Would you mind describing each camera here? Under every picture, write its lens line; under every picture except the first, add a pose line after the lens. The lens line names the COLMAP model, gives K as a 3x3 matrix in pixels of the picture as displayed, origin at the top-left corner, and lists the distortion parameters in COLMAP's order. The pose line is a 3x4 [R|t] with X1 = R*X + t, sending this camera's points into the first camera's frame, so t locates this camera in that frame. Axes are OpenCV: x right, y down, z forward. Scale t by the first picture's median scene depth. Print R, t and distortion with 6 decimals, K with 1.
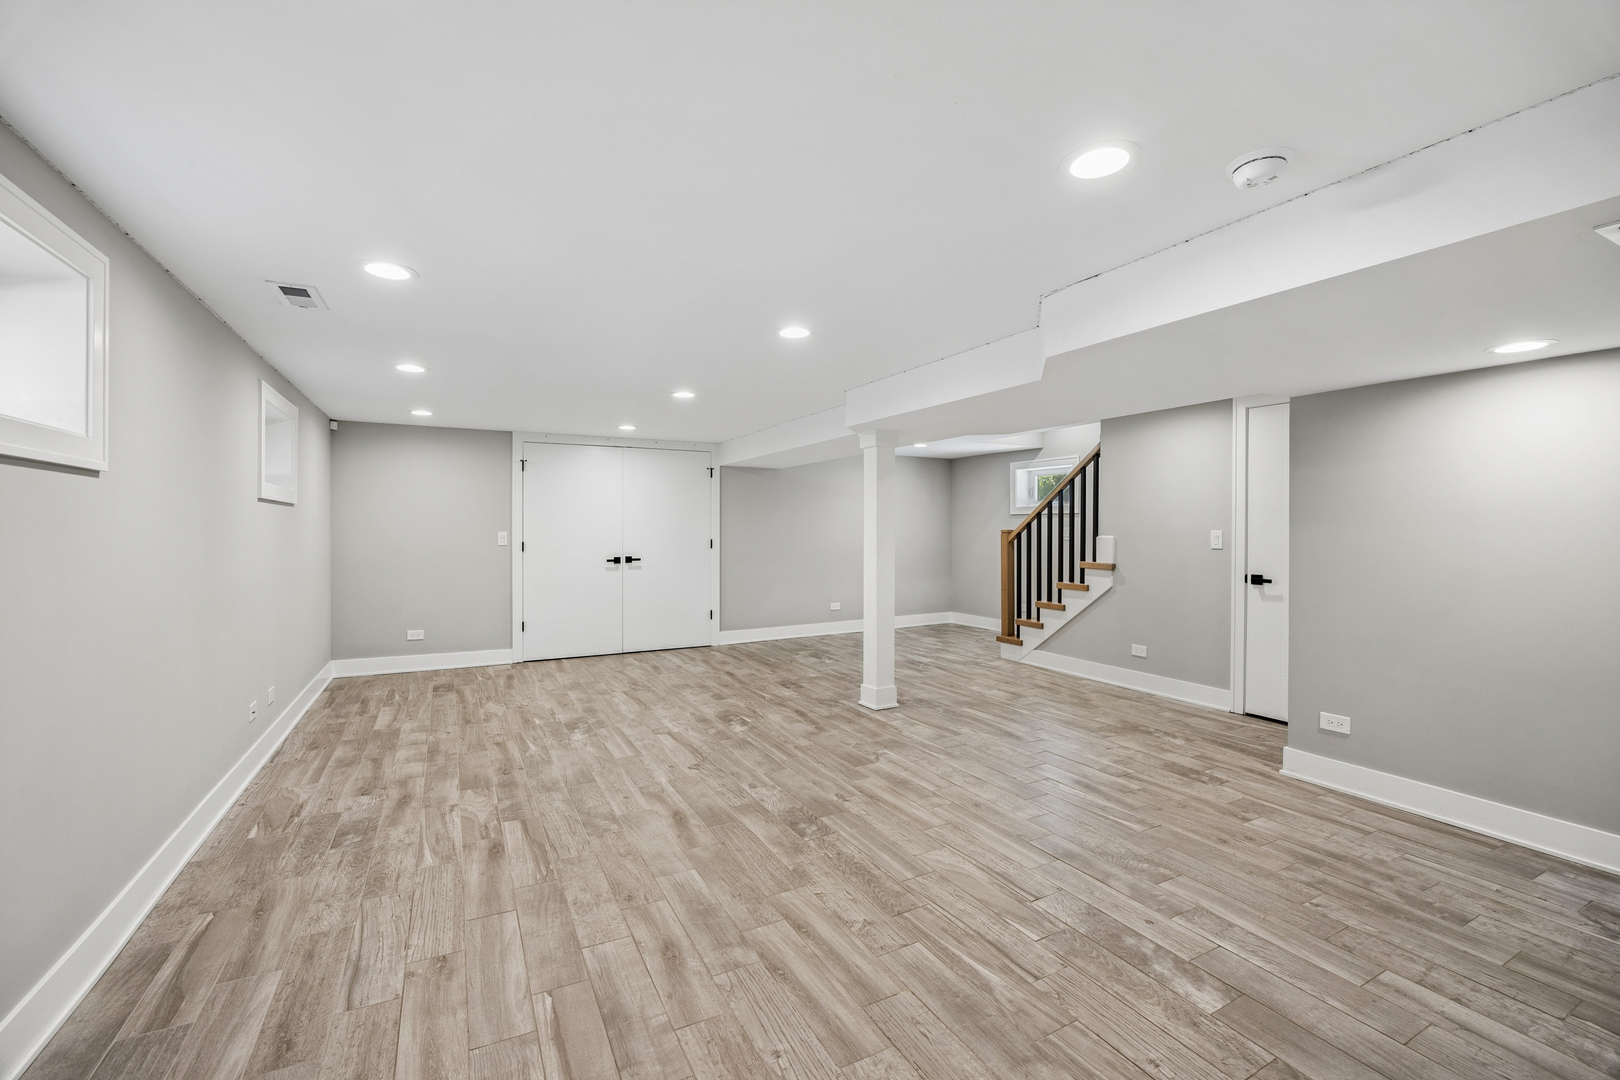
lens RADIAL K [[675.5, 0, 803.9], [0, 675.5, 538.3], [0, 0, 1]] dist [-0.013440, -0.000303]
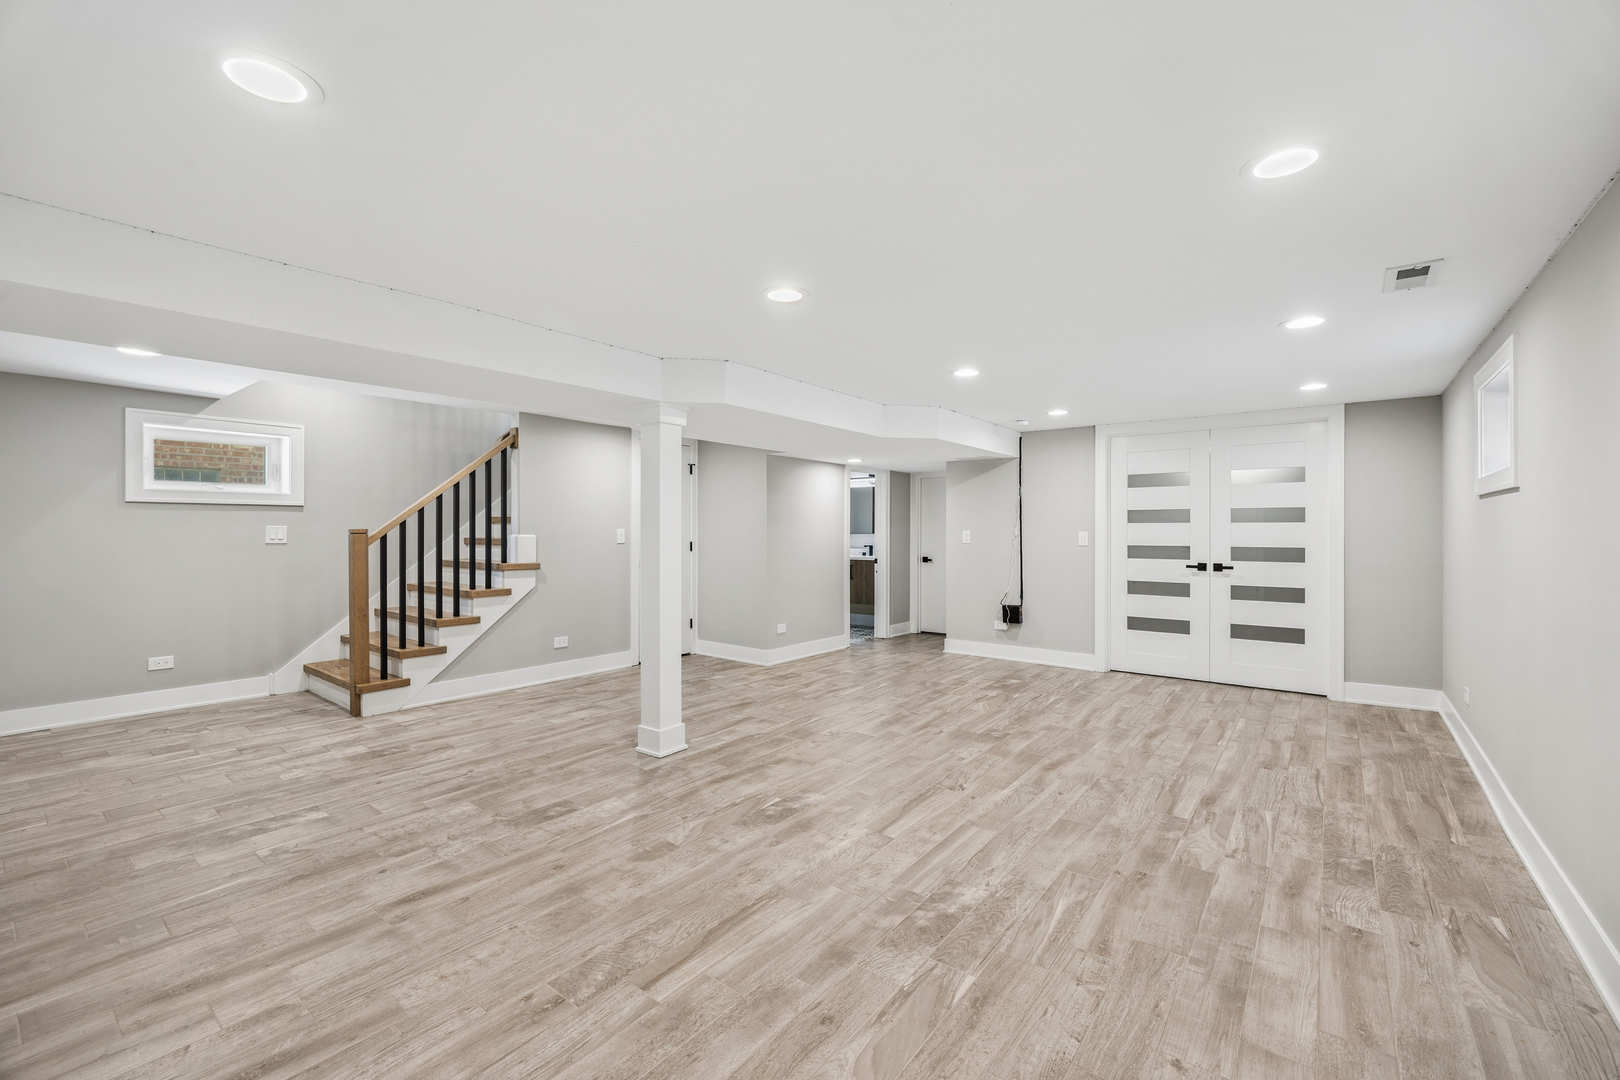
lens RADIAL K [[675.5, 0, 802.4], [0, 675.5, 528.6], [0, 0, 1]] dist [-0.013440, -0.000303]
pose [[-0.407263, -0.001334, 0.913310, -1.044218], [0.010016, 0.999932, 0.005927, -0.025661], [-0.913256, 0.011561, -0.407223, 1.784304]]
